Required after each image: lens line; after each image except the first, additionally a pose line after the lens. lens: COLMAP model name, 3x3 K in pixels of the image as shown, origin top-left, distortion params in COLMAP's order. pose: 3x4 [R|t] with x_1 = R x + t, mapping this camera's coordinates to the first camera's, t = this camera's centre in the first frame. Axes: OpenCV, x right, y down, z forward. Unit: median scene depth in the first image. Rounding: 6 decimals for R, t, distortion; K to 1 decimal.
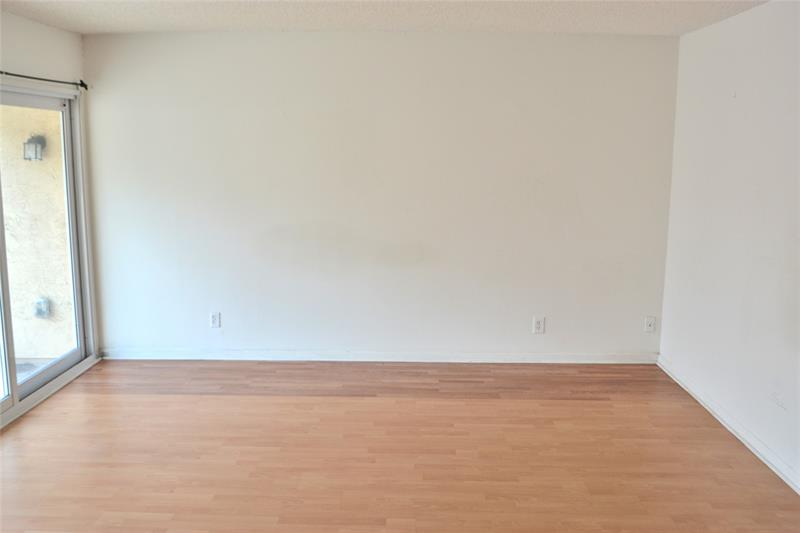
lens RADIAL K [[748.8, 0, 397.3], [0, 748.8, 265.1], [0, 0, 1]] dist [-0.053831, 0.000000]
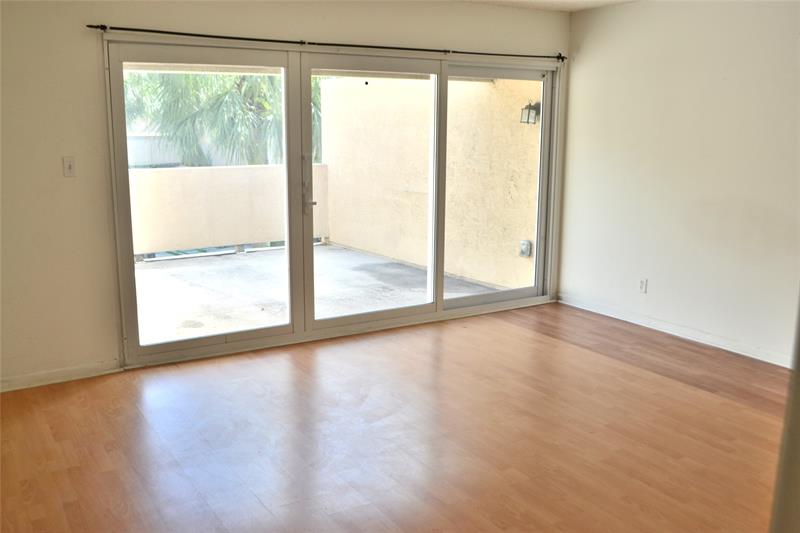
lens RADIAL K [[748.8, 0, 396.4], [0, 748.8, 268.4], [0, 0, 1]] dist [-0.053831, 0.000000]
pose [[0.557810, 0.166364, -0.813124, 0.418485], [-0.137264, 0.984705, 0.107305, -0.013025], [0.818539, 0.051757, 0.572114, 0.157491]]
